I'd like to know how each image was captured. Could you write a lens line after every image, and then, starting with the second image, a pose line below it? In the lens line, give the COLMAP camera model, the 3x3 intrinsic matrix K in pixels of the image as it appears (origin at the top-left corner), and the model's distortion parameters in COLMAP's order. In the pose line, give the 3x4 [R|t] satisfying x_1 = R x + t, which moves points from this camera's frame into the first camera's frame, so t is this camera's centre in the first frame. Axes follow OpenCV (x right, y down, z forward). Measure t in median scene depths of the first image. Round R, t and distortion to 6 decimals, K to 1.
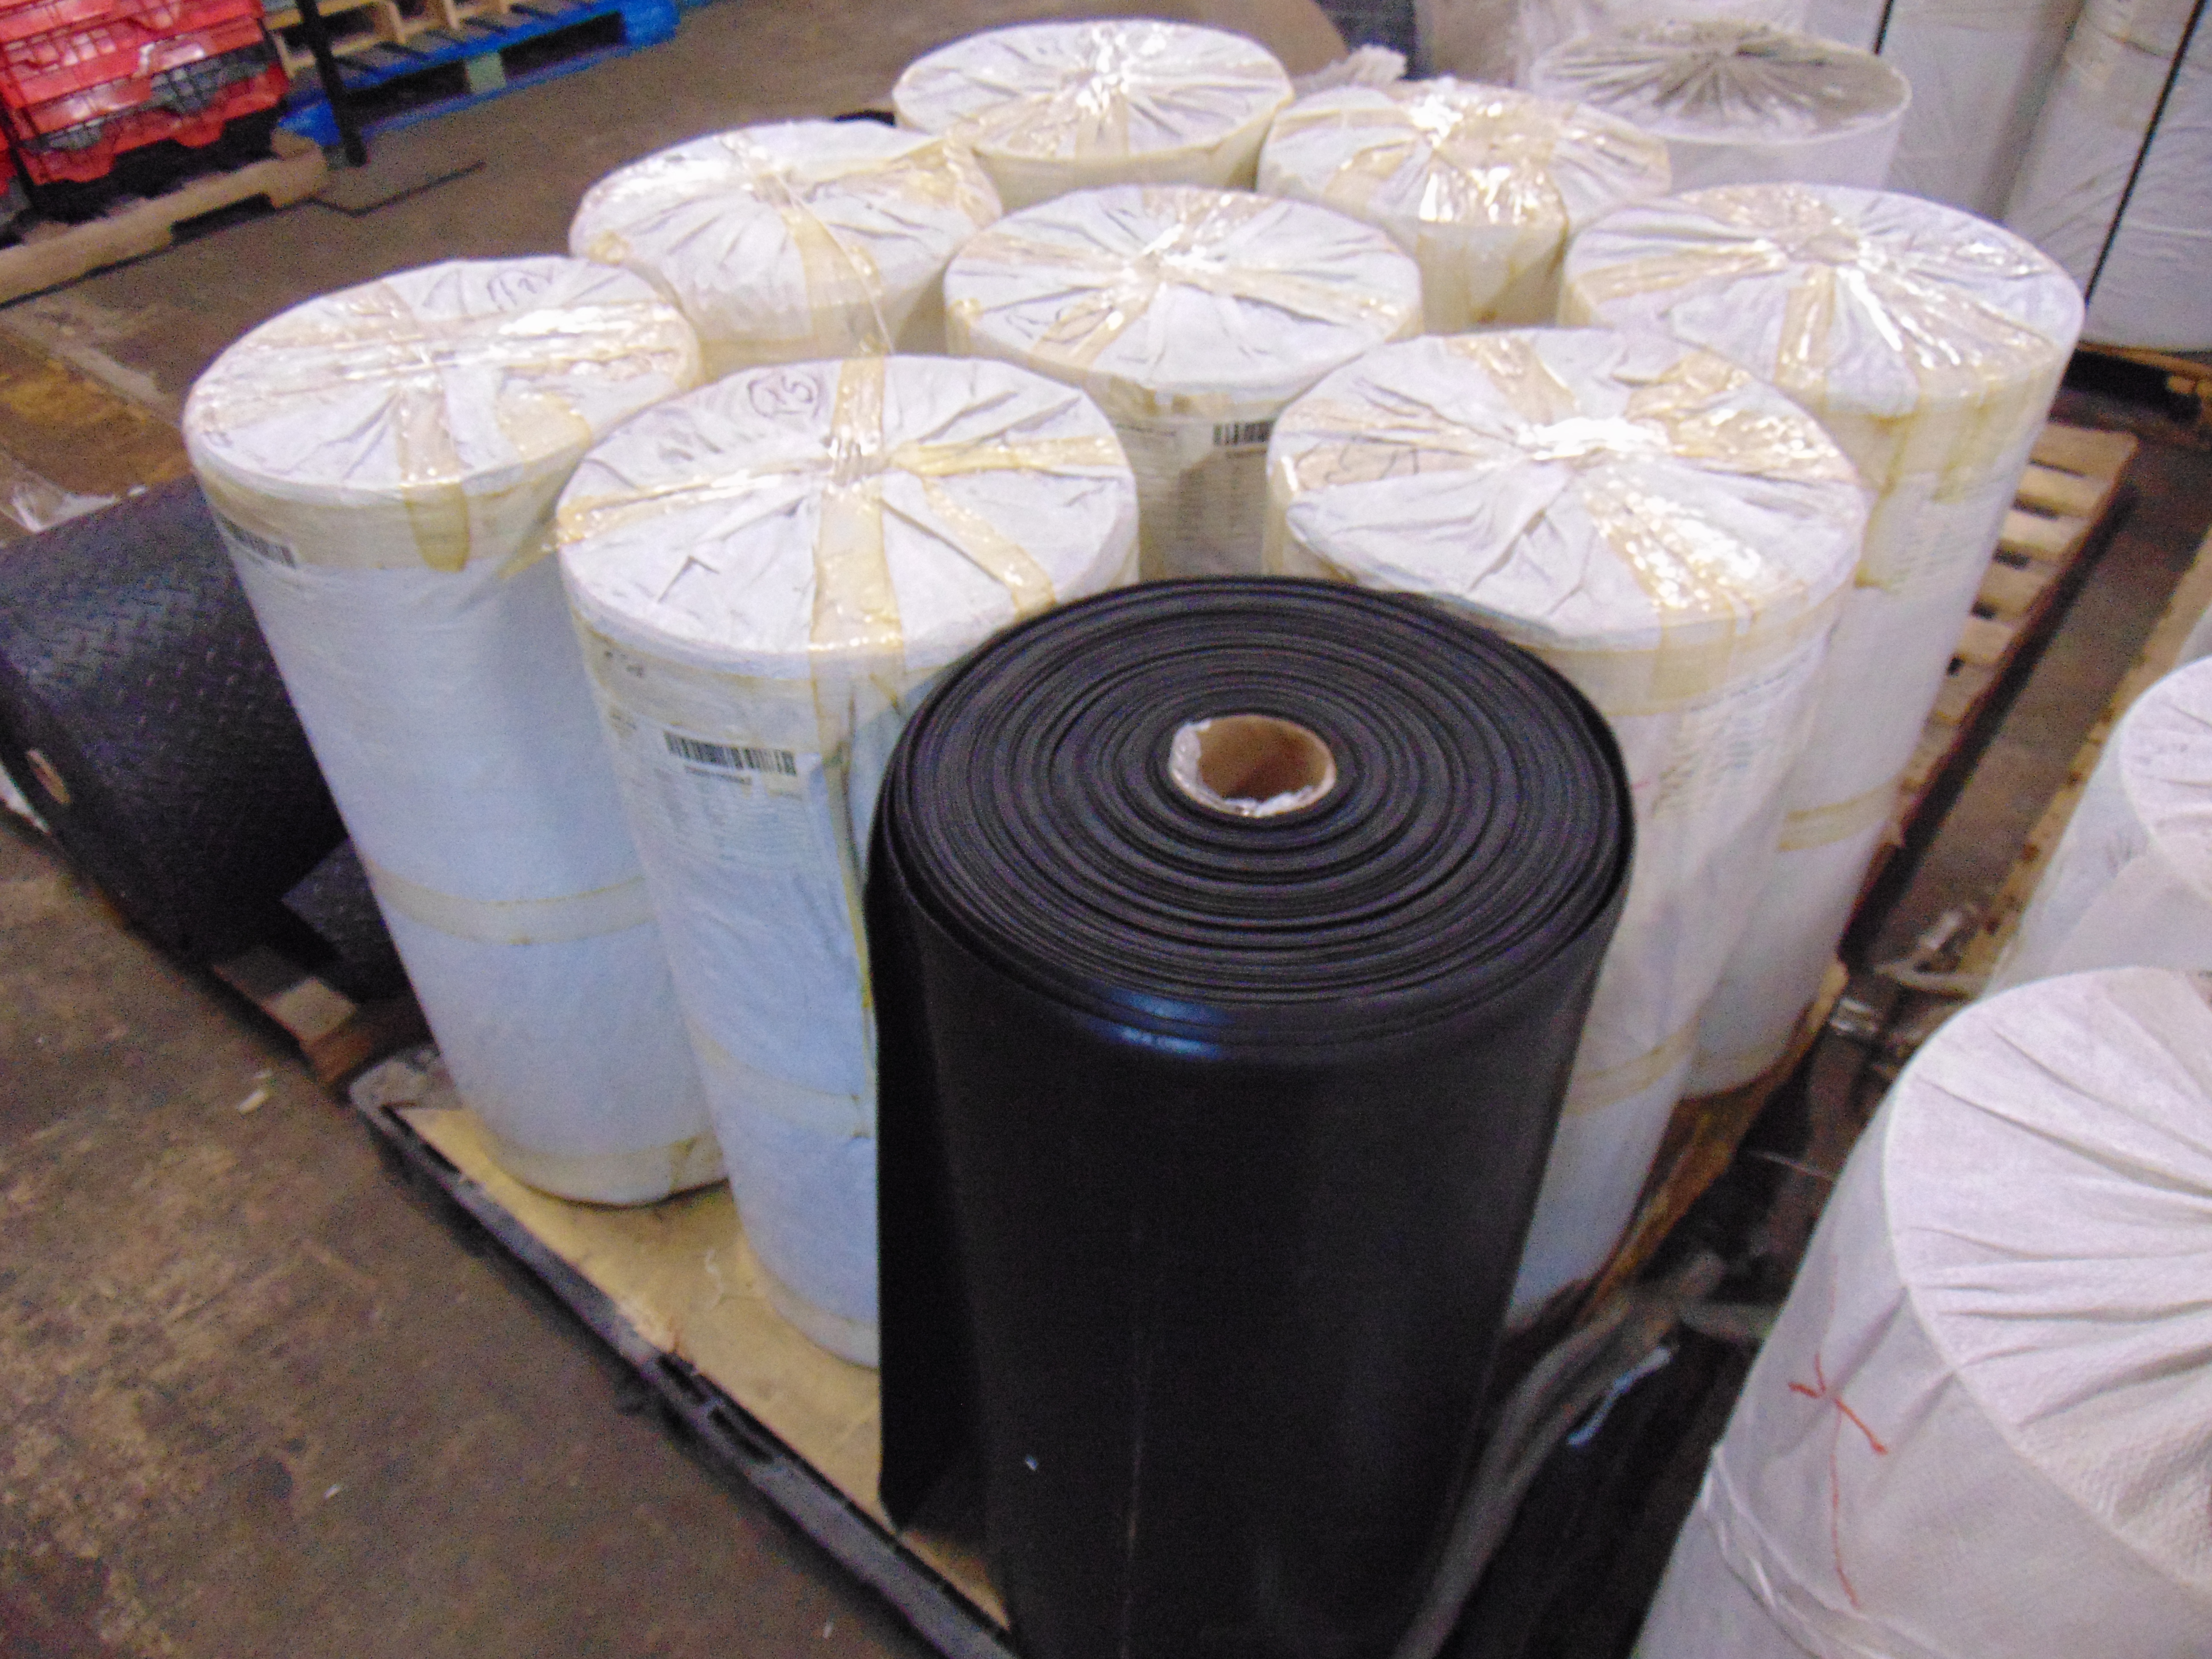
lens RADIAL K [[1601.2, 0, 981.2], [0, 1601.2, 865.1], [0, 0, 1]] dist [-0.012670, 0.036947]
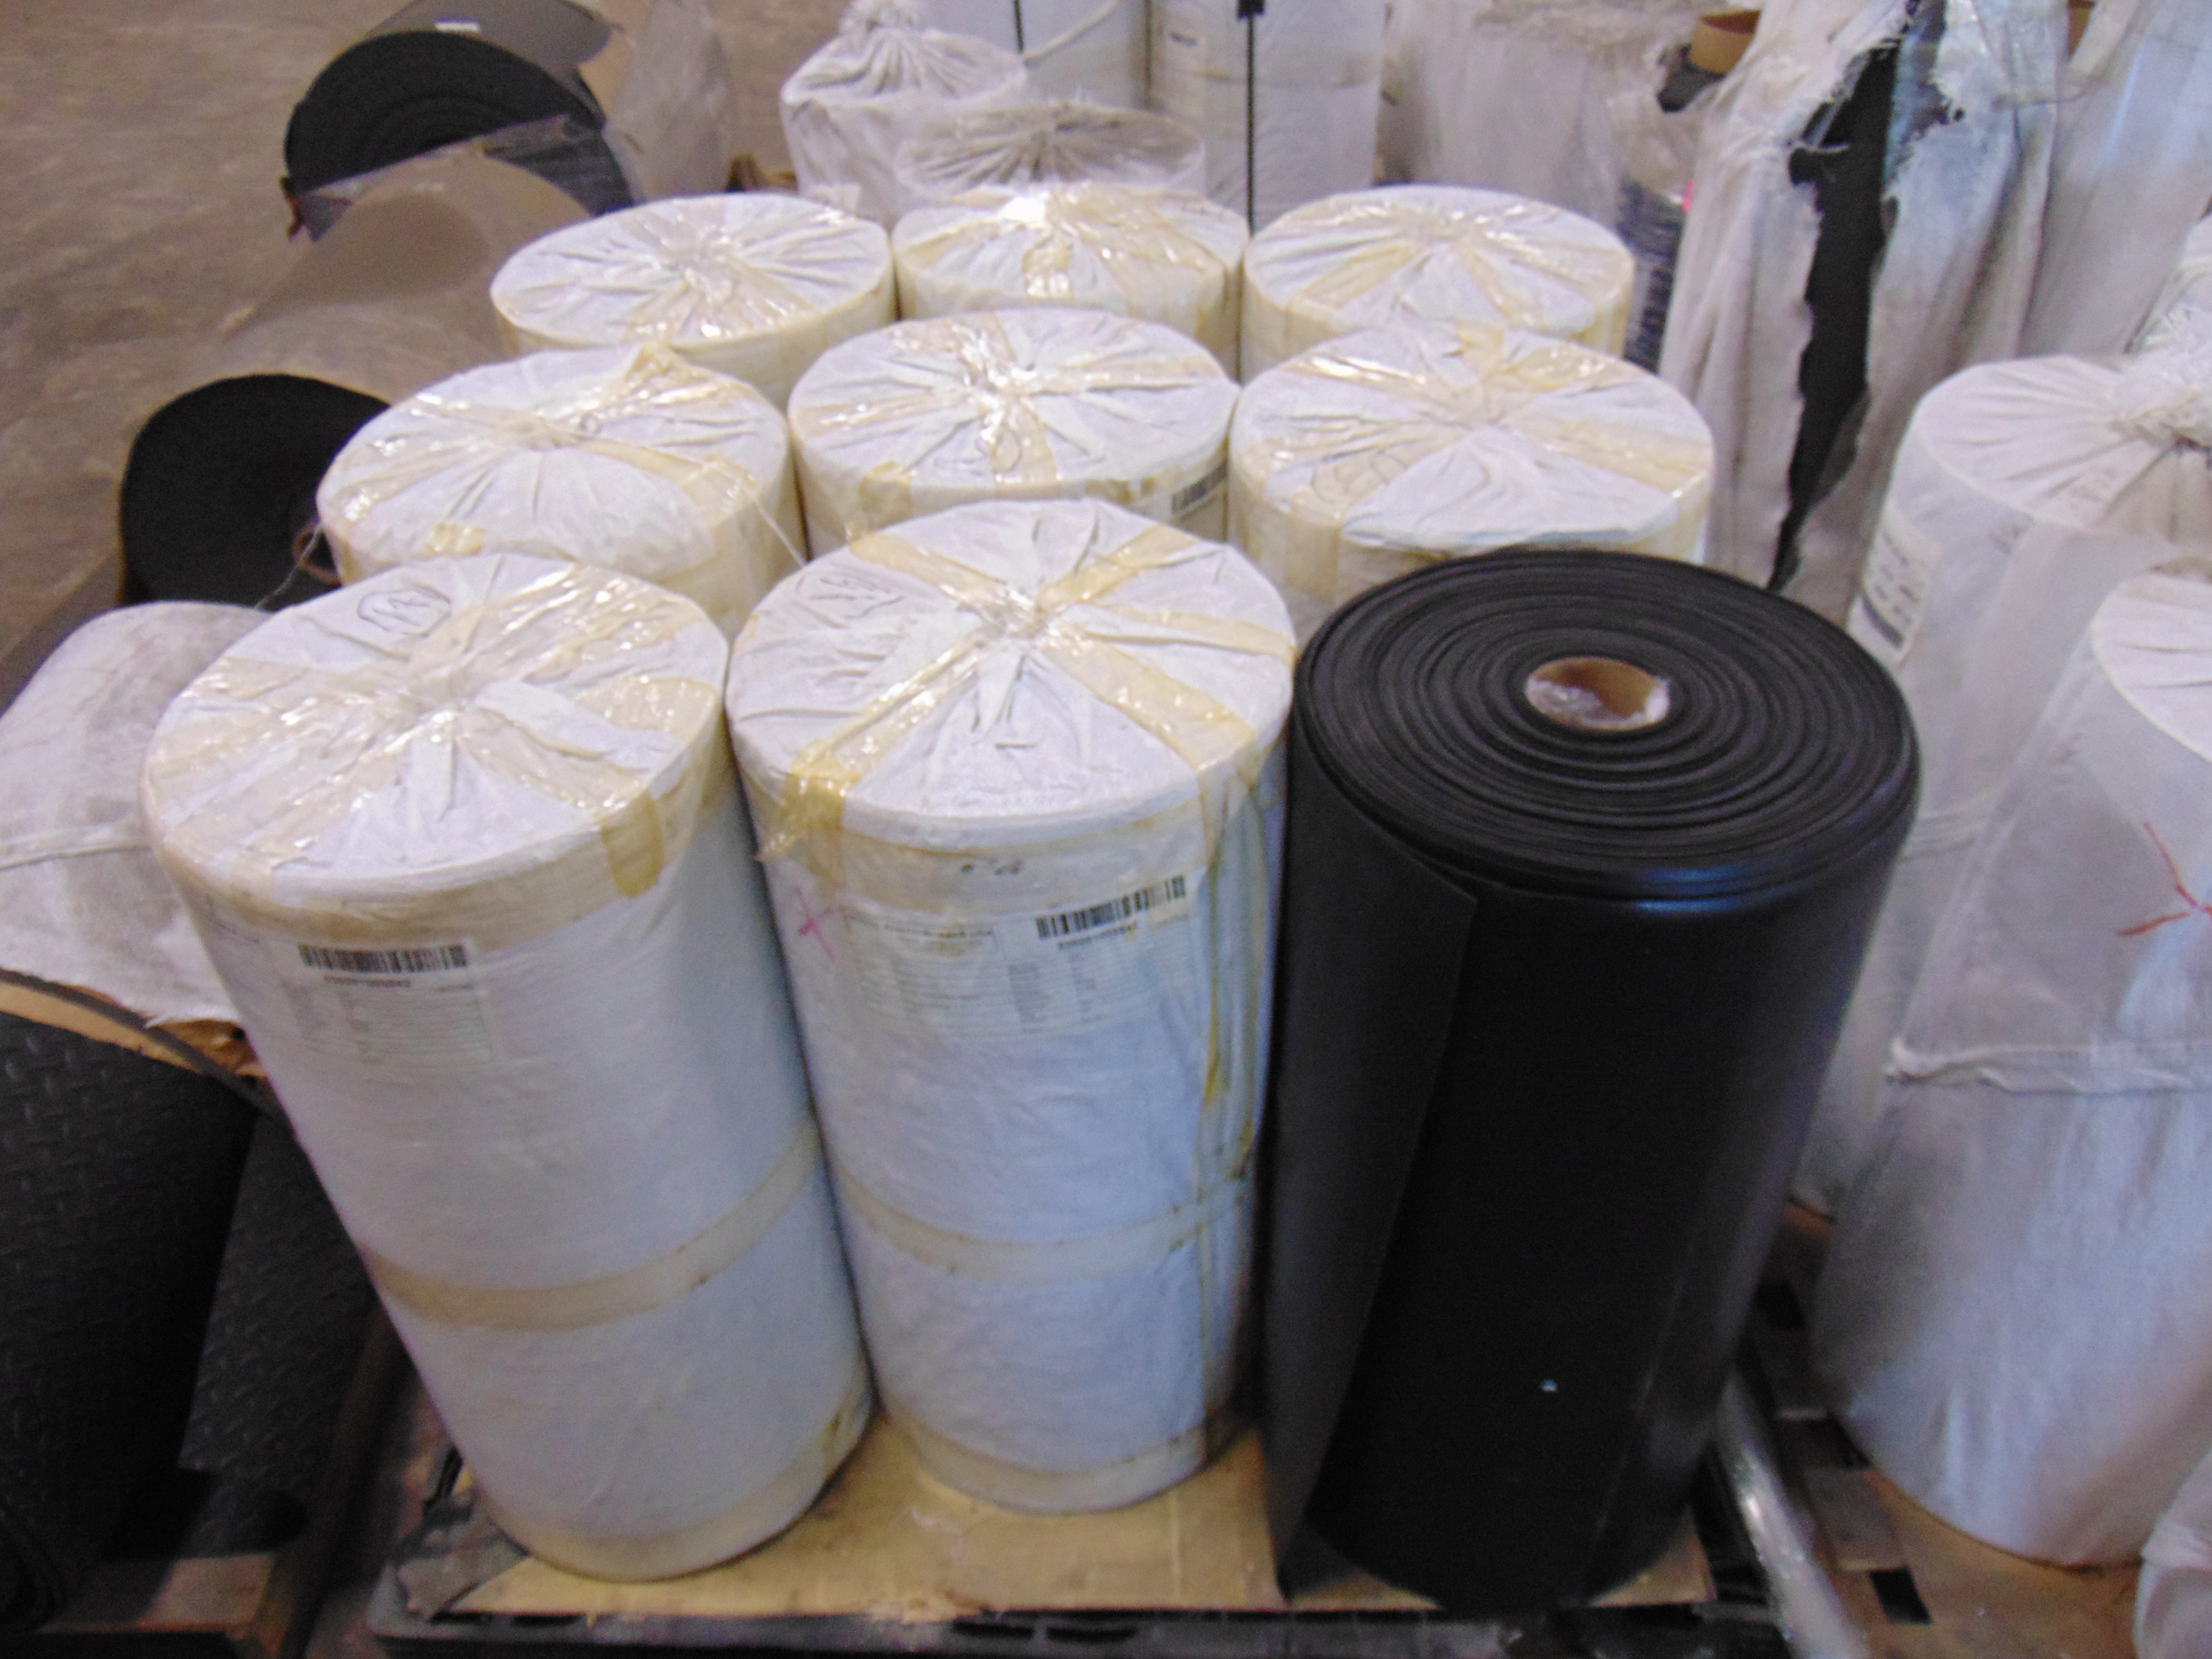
lens RADIAL K [[1601.2, 0, 1127.2], [0, 1601.2, 871.8], [0, 0, 1]] dist [-0.012670, 0.036947]
pose [[0.784705, -0.411444, 0.463628, -0.501649], [0.442980, 0.895408, 0.044867, -0.108042], [-0.433596, 0.170171, 0.884893, 0.086530]]
